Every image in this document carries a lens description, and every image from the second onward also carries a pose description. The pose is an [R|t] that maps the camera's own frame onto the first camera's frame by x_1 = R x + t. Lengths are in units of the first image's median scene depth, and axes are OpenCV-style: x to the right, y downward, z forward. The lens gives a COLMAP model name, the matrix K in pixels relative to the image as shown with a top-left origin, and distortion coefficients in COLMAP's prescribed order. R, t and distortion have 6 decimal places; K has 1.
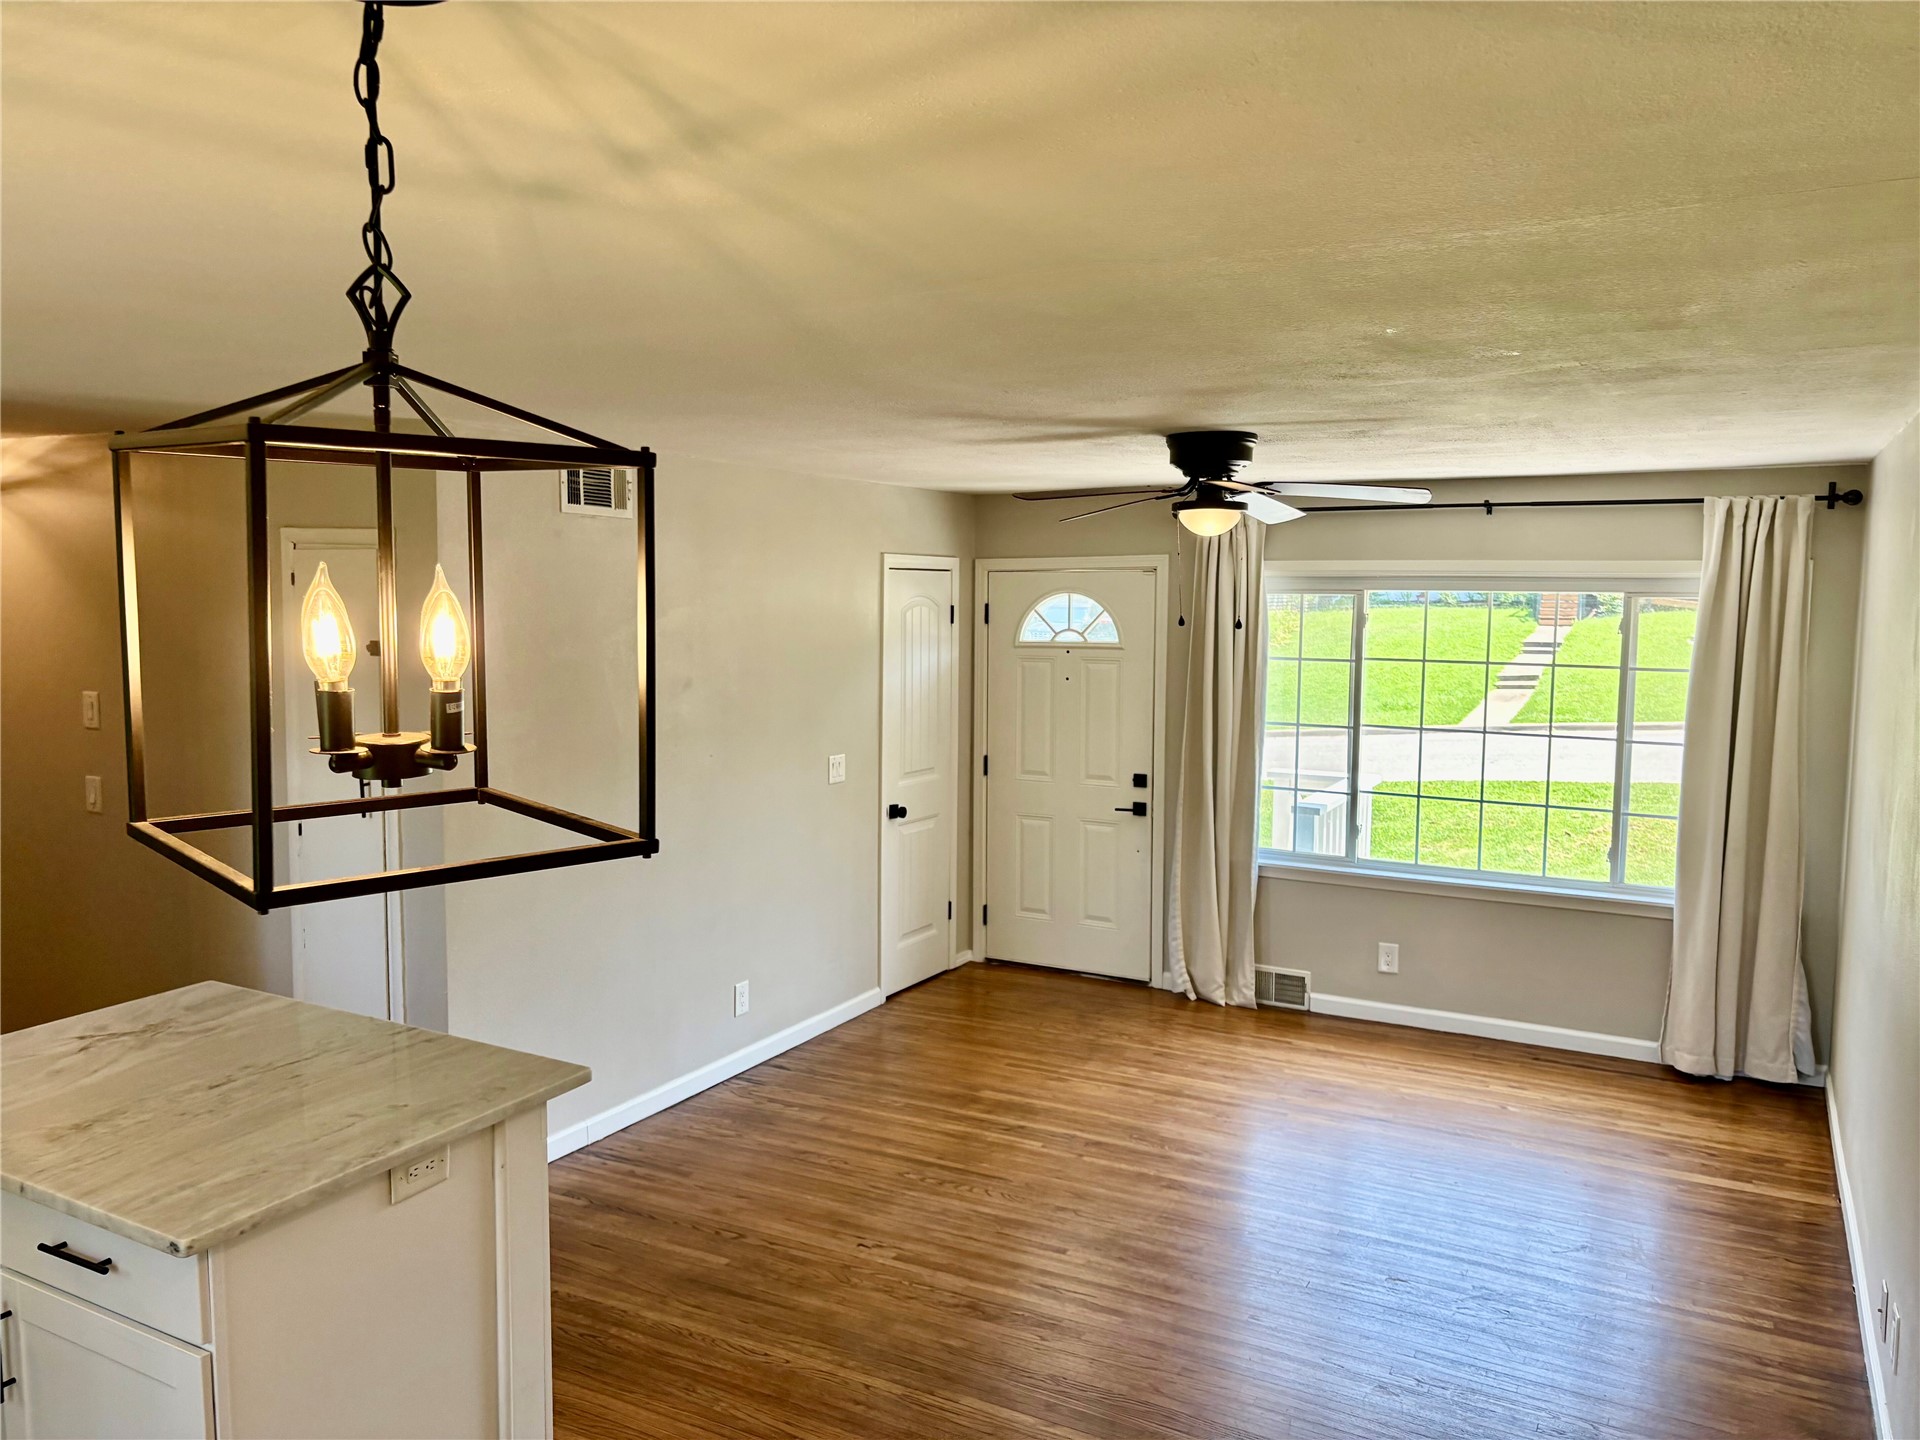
lens RADIAL K [[1439.5, 0, 954.6], [0, 1439.5, 719.0], [0, 0, 1]] dist [0.062801, -0.073281]
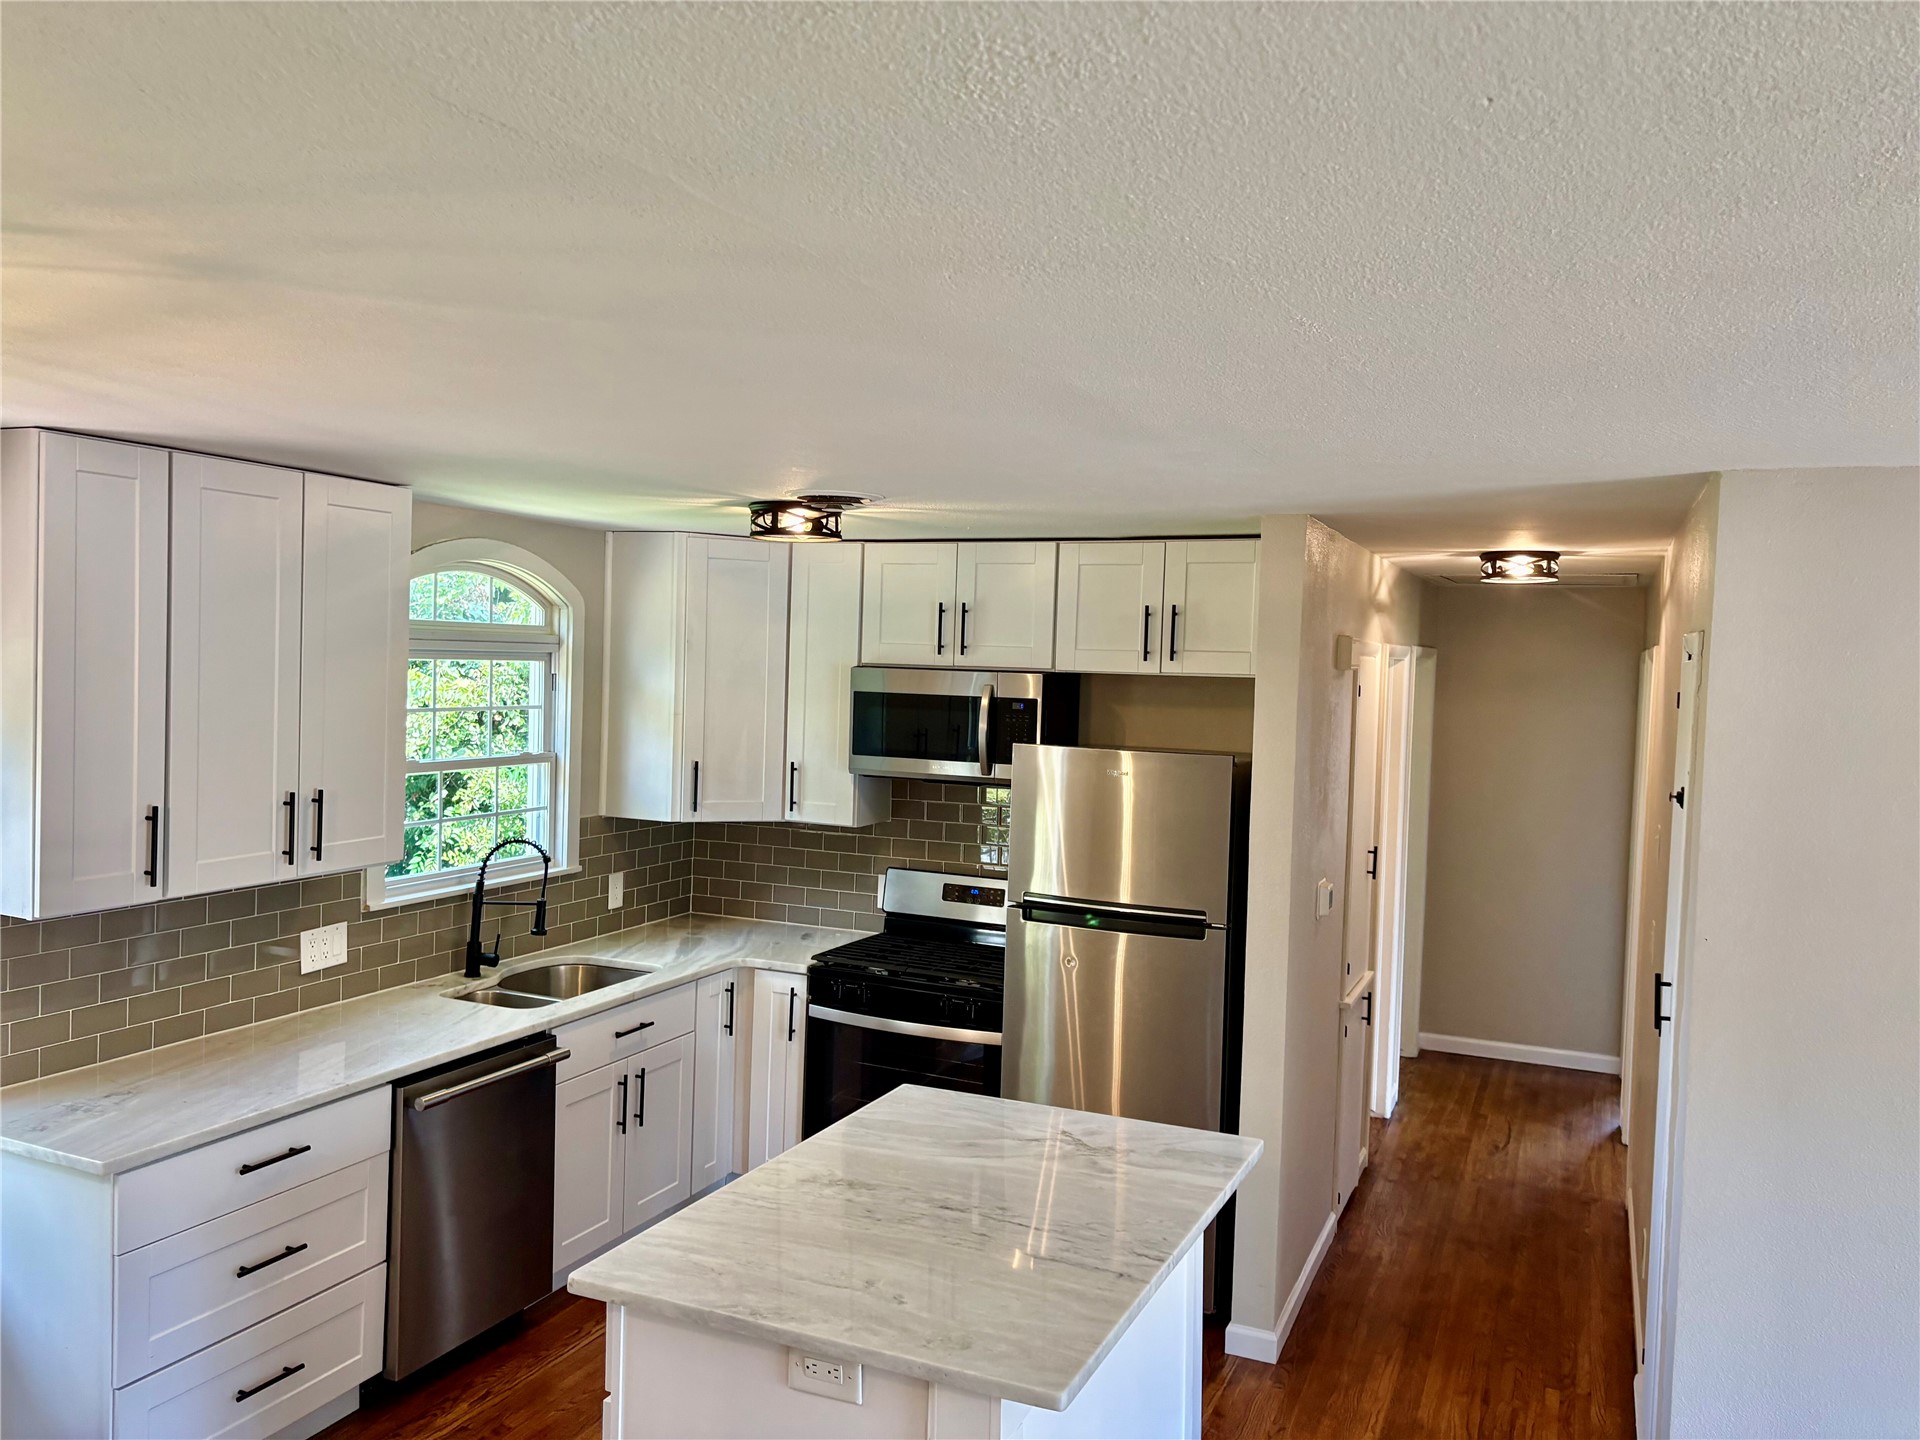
lens RADIAL K [[1457.7, 0, 952.6], [0, 1457.7, 699.4], [0, 0, 1]] dist [0.062014, -0.097828]
pose [[0.084158, 0.026394, -0.996103, 0.285111], [-0.125837, 0.991928, 0.015652, -0.061459], [0.988475, 0.124029, 0.086800, 0.555457]]
